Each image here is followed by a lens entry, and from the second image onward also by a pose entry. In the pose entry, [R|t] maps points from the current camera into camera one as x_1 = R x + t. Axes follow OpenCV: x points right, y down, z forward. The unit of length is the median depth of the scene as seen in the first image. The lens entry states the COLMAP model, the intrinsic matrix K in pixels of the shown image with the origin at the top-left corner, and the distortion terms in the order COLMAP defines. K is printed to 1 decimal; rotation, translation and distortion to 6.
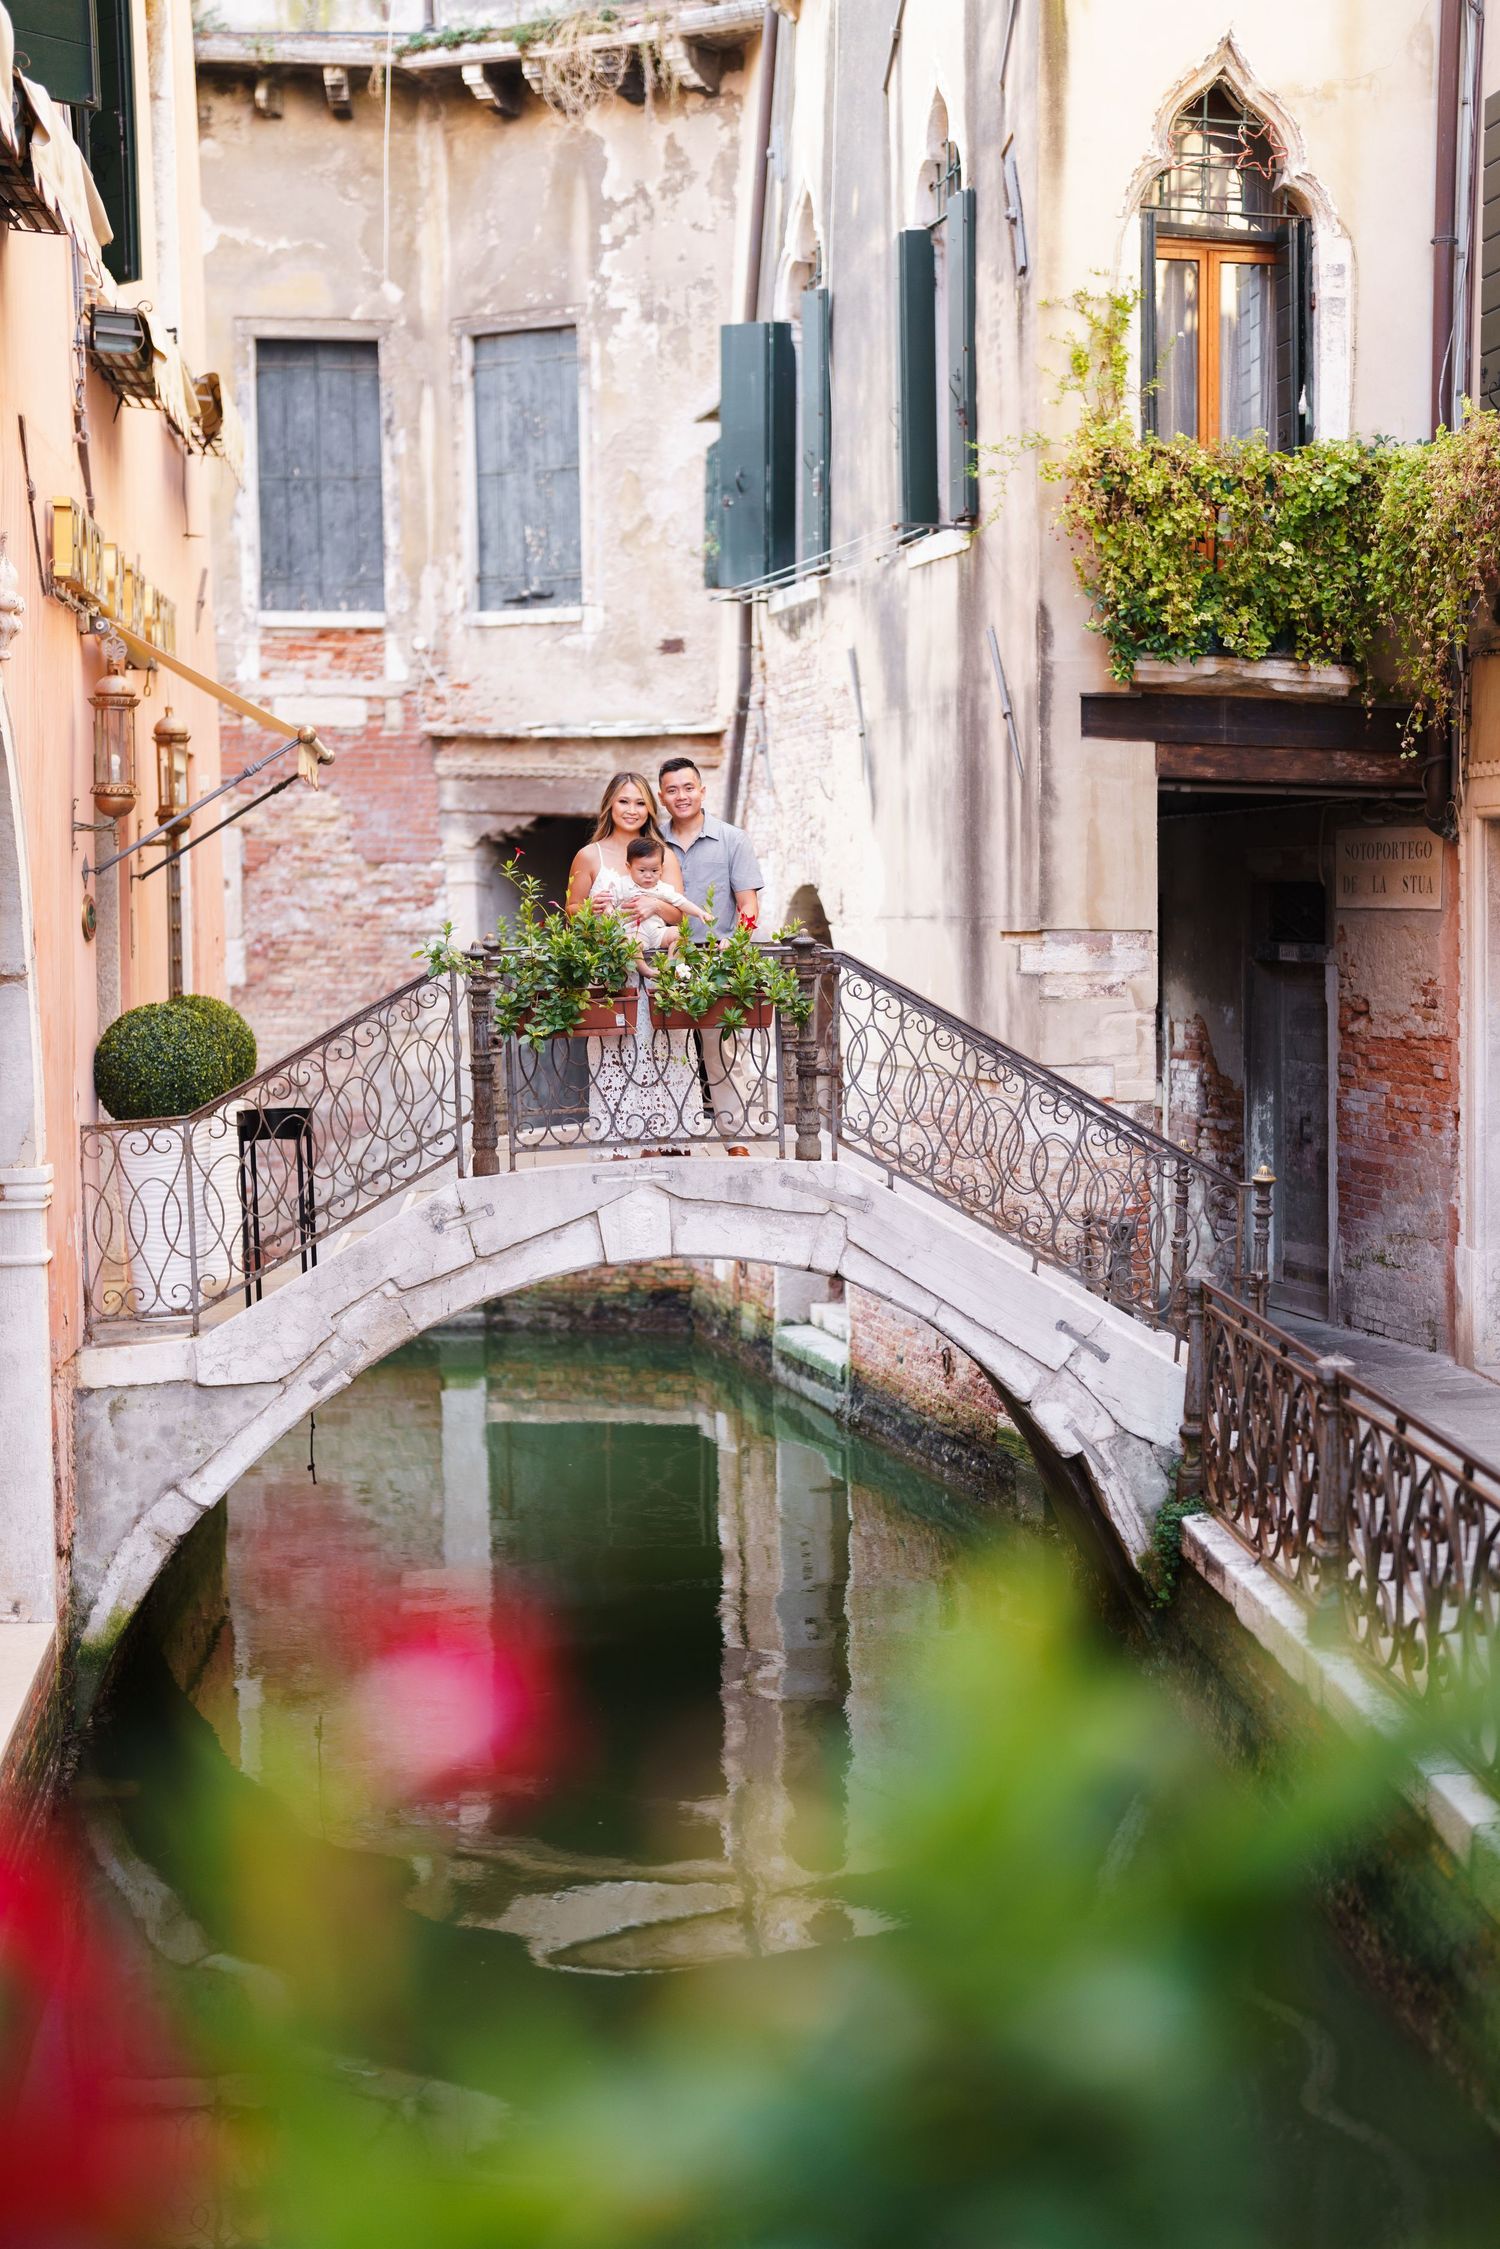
lens RADIAL K [[3223.7, 0, 1013.2], [0, 3223.7, 1138.8], [0, 0, 1]] dist [0.007485, 0.129547]
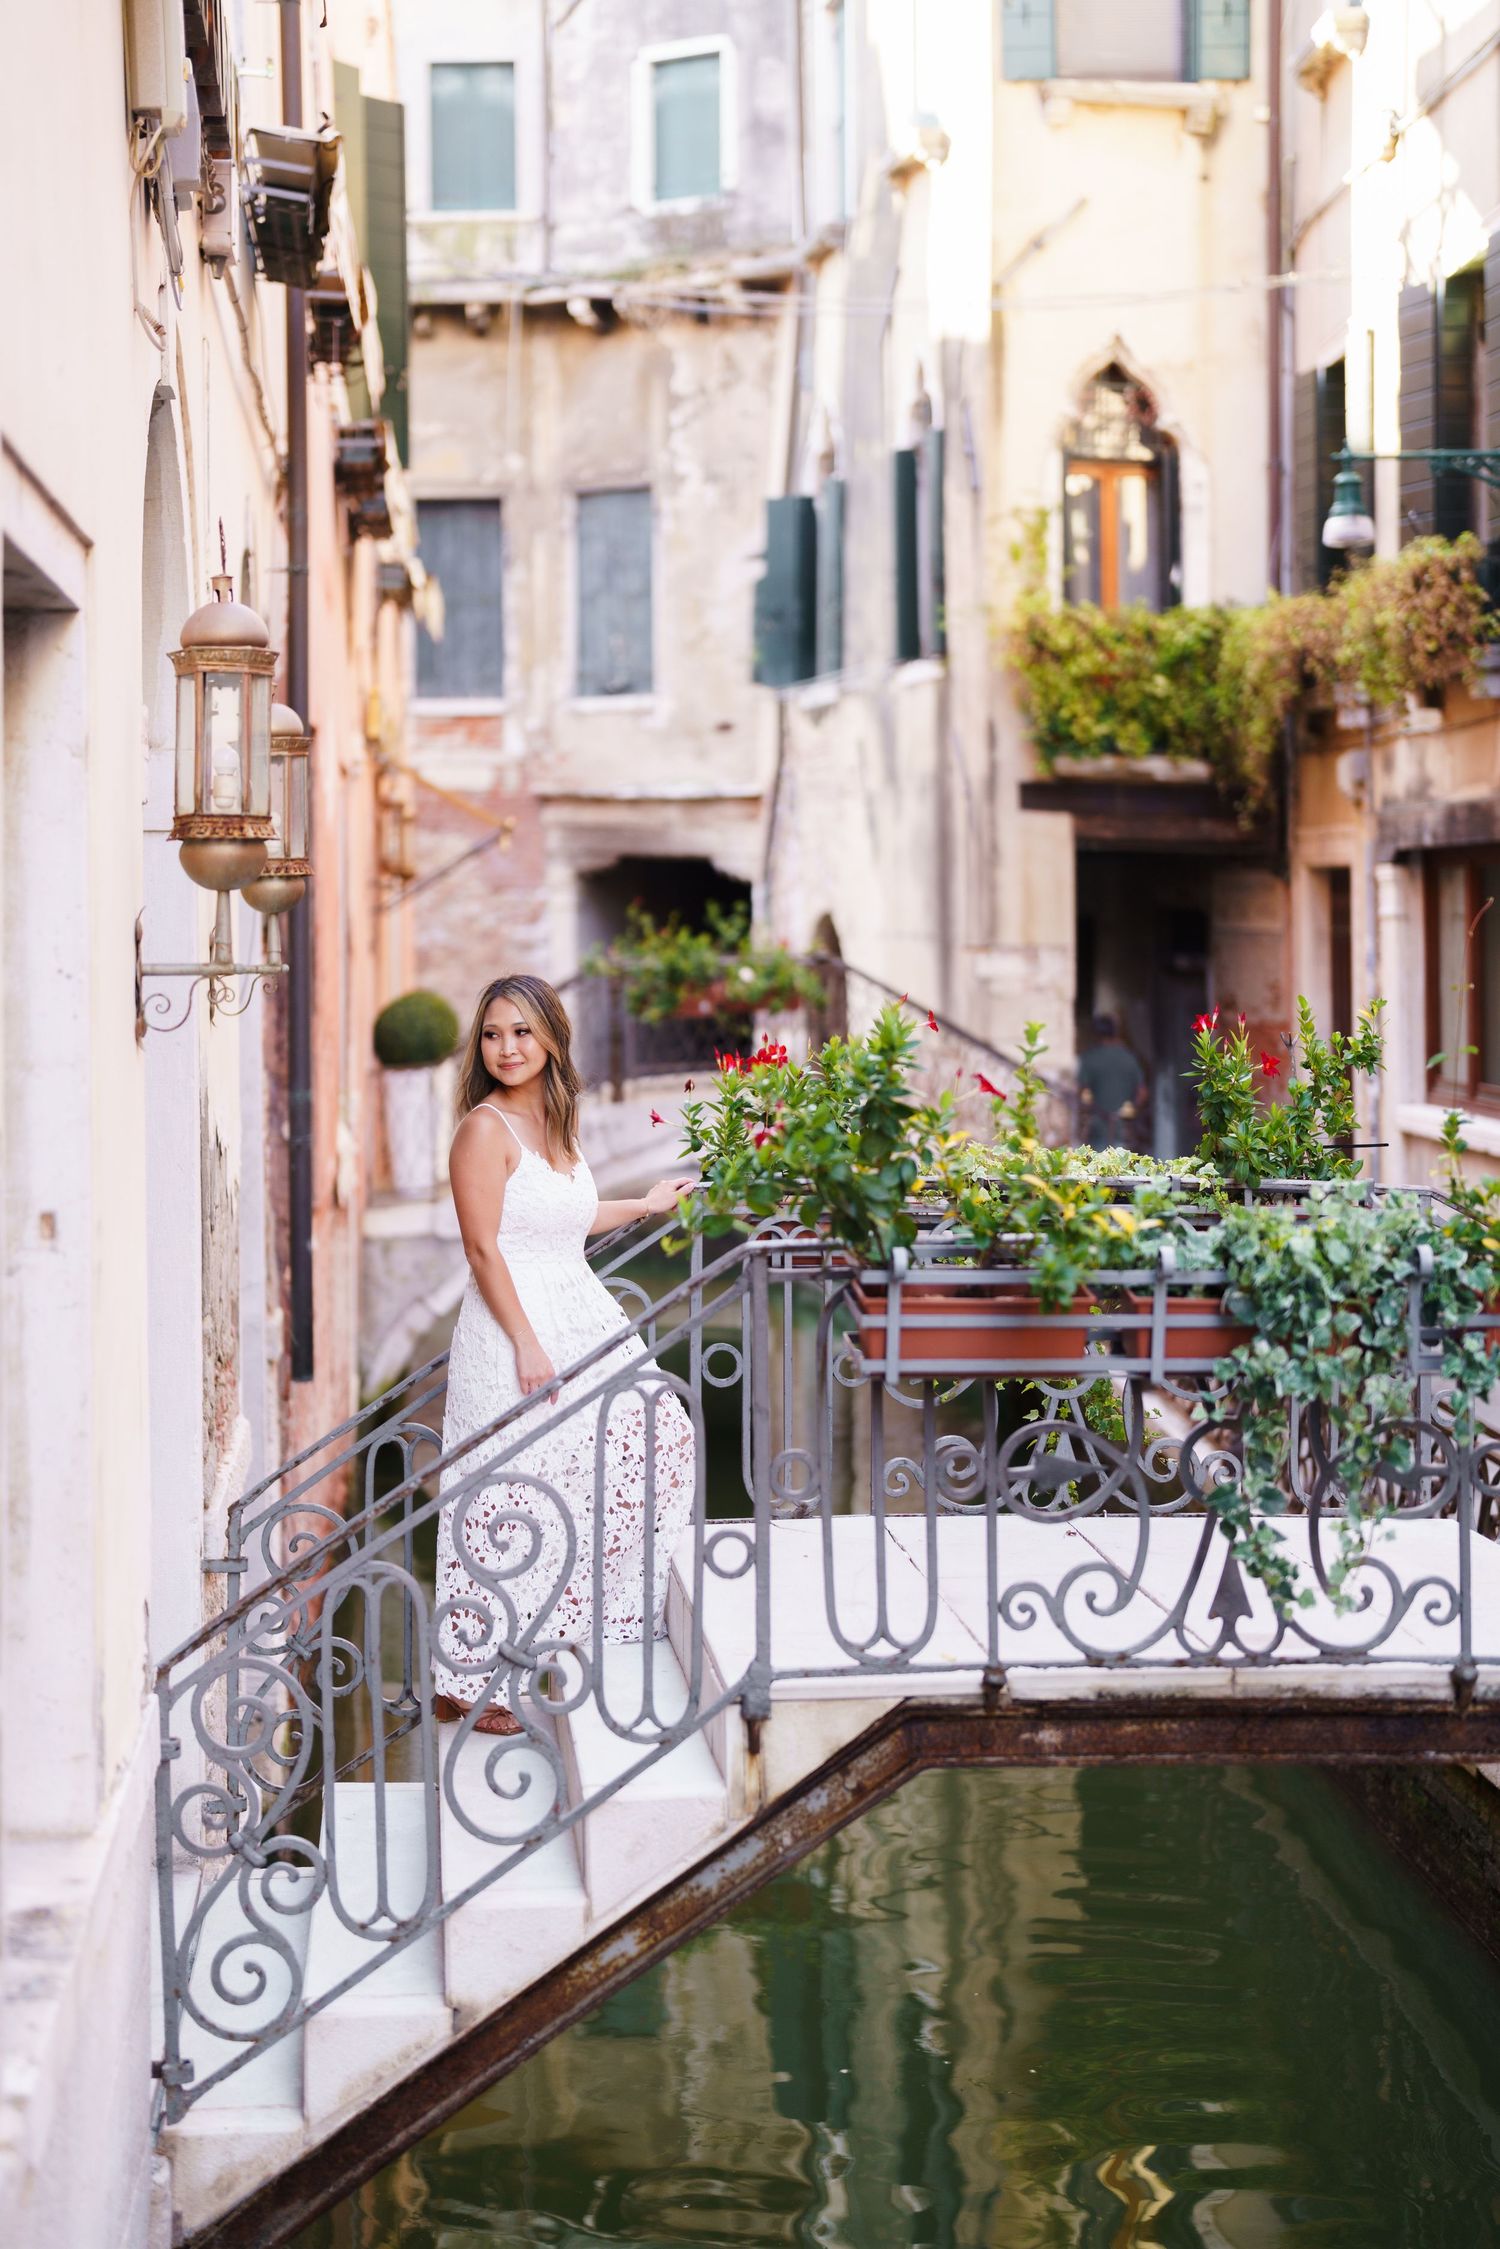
lens RADIAL K [[3155.5, 0, 655.5], [0, 3155.5, 1016.7], [0, 0, 1]] dist [-0.111939, 0.672028]
pose [[0.993061, 0.001088, -0.117593, 0.024259], [-0.005473, 0.999301, -0.036976, 0.017592], [0.117470, 0.037363, 0.992373, -0.377878]]
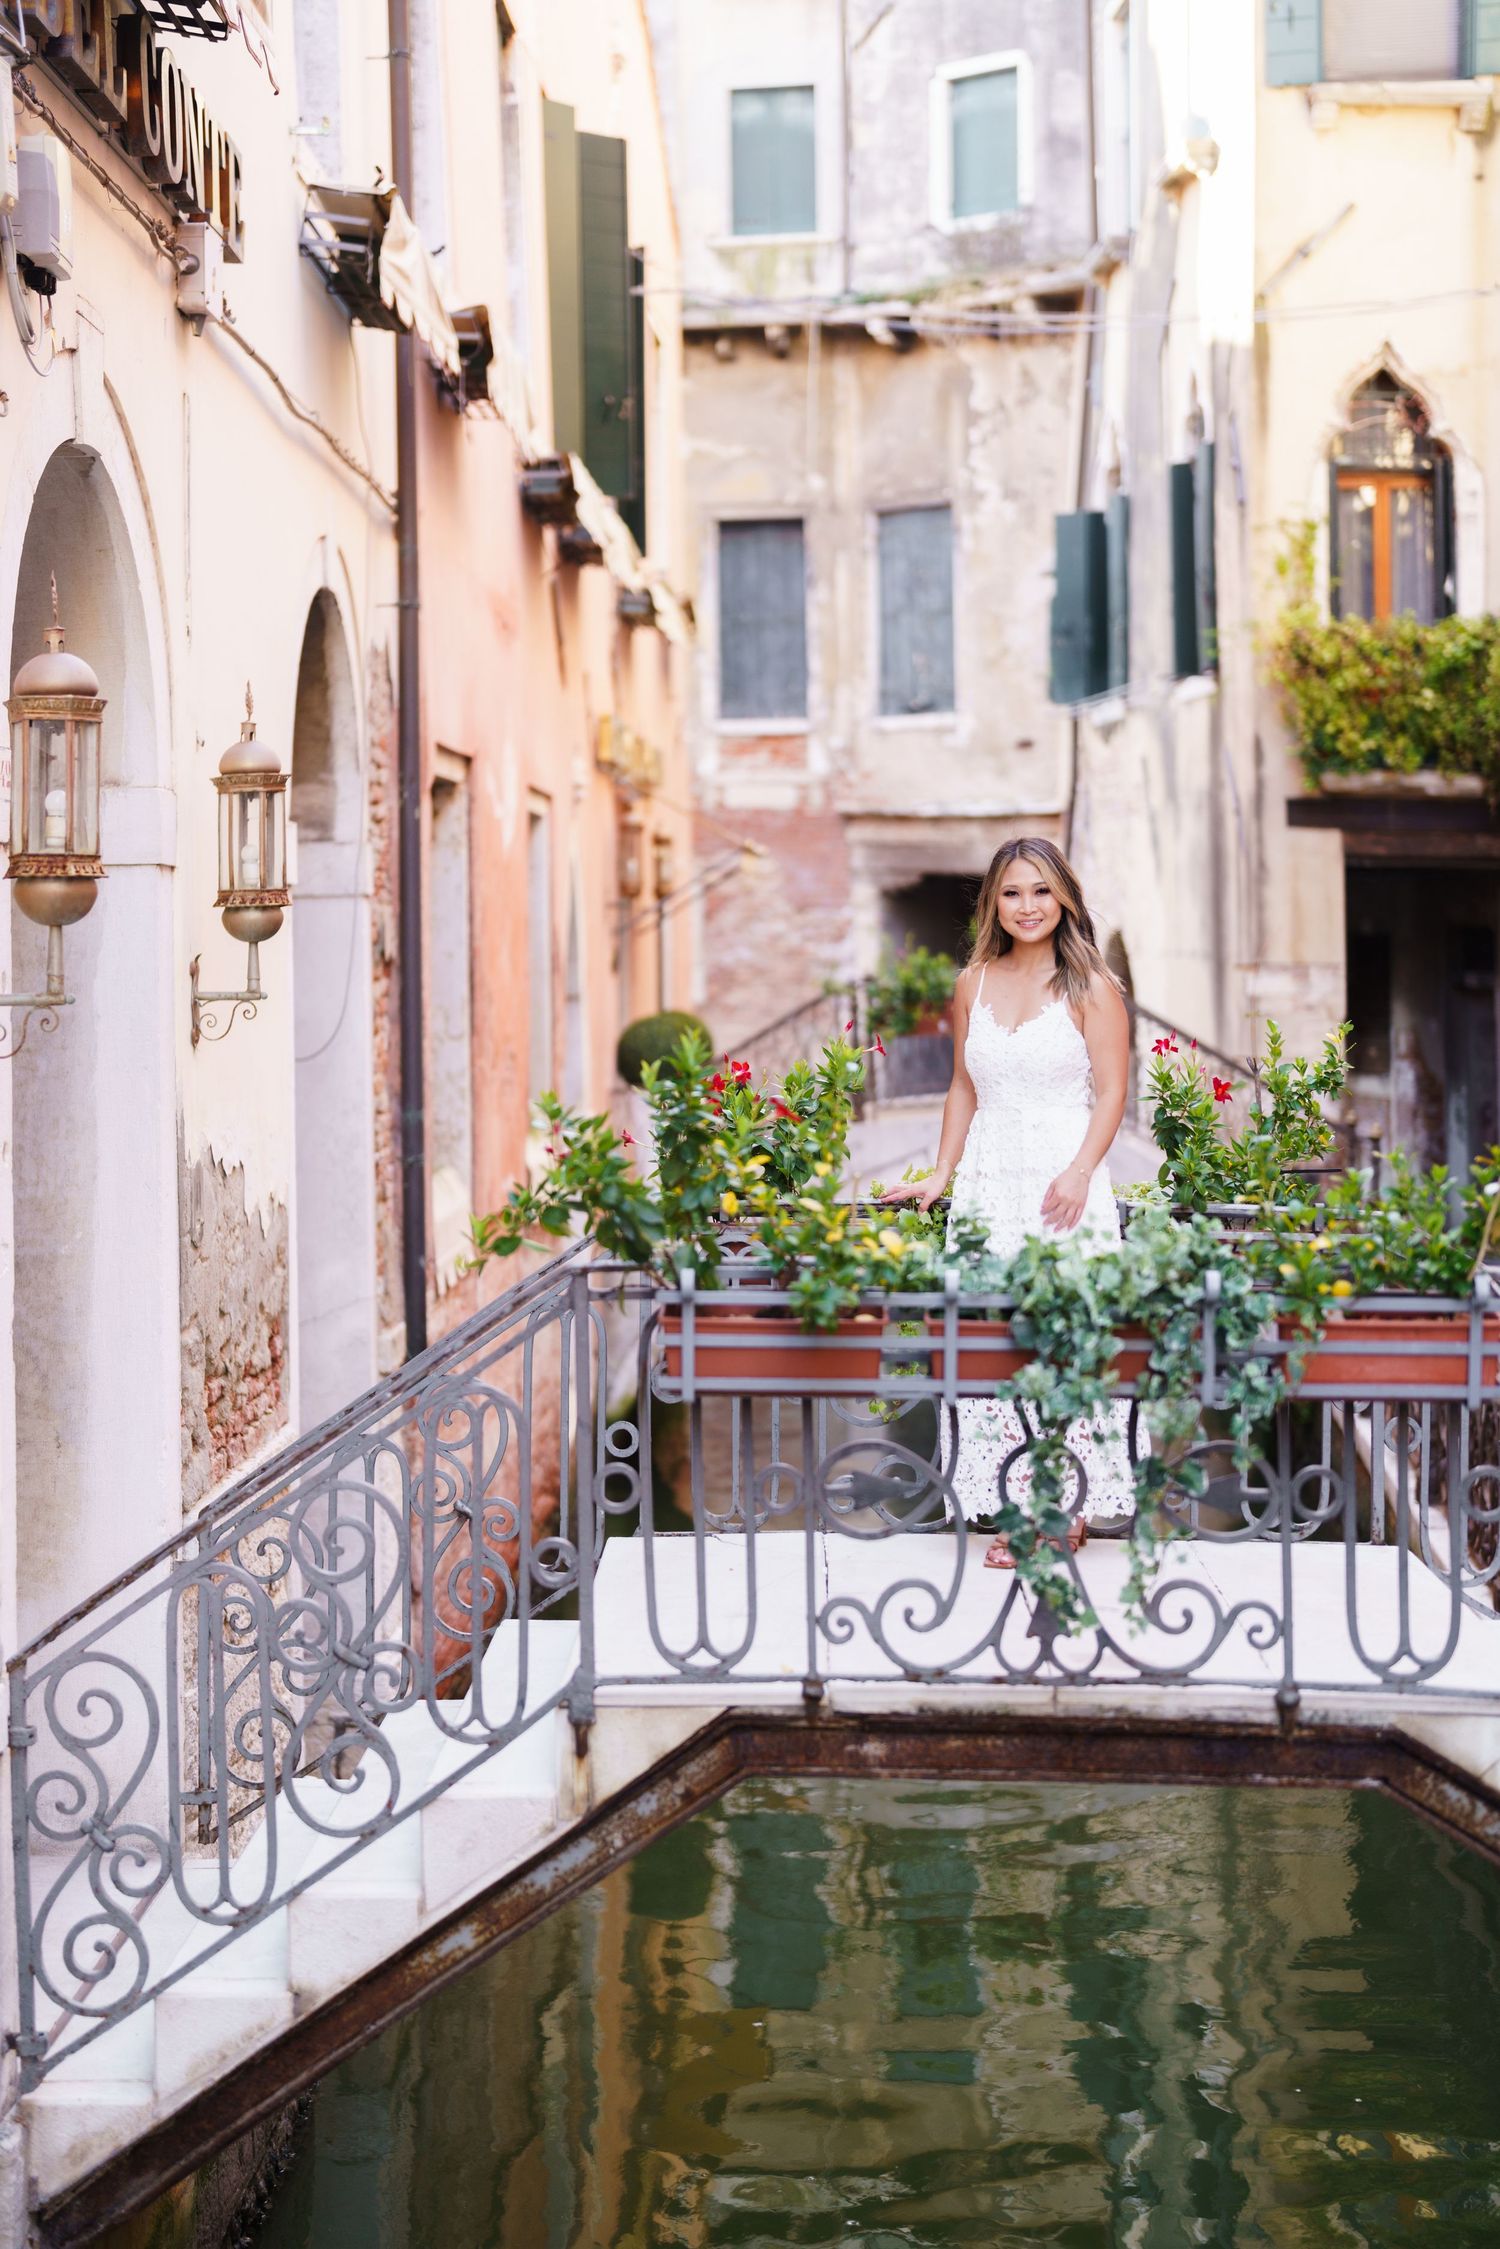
lens RADIAL K [[3171.7, 0, 650.9], [0, 3171.7, 1015.2], [0, 0, 1]] dist [-0.135445, 0.806432]
pose [[0.969504, -0.000630, -0.245076, 0.085457], [-0.009929, 0.999075, -0.041848, 0.016544], [0.244875, 0.043006, 0.968600, -0.379383]]
